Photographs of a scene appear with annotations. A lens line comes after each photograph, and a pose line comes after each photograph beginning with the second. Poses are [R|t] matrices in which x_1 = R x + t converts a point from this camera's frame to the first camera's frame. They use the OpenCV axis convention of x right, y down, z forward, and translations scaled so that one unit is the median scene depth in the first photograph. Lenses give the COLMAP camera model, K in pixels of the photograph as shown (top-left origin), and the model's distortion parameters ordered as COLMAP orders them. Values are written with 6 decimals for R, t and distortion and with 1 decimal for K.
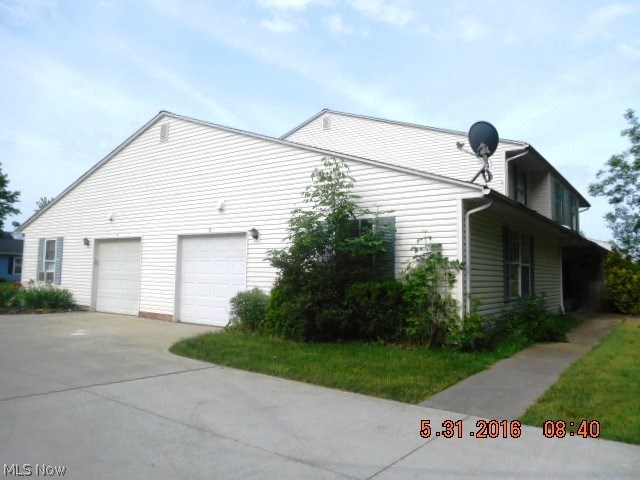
lens RADIAL K [[479.3, 0, 320.8], [0, 479.3, 242.5], [0, 0, 1]] dist [0.000877, -0.007987]
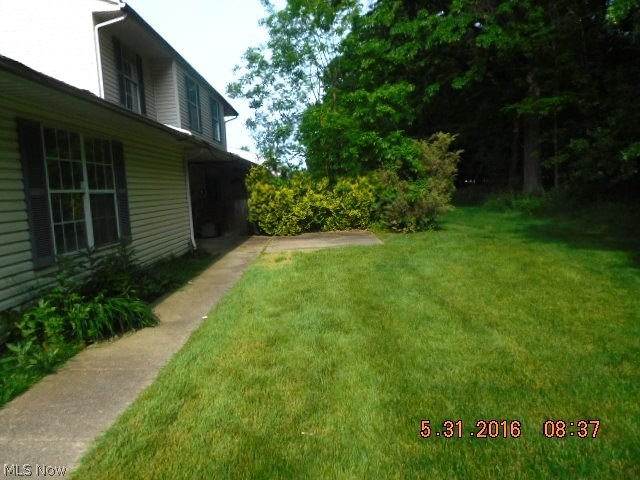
lens RADIAL K [[479.3, 0, 320.8], [0, 479.3, 242.5], [0, 0, 1]] dist [0.000877, -0.007987]
pose [[0.801238, -0.125451, 0.585047, 0.181657], [0.025038, 0.983947, 0.176696, 0.006751], [-0.597822, -0.126927, 0.791517, 0.227155]]
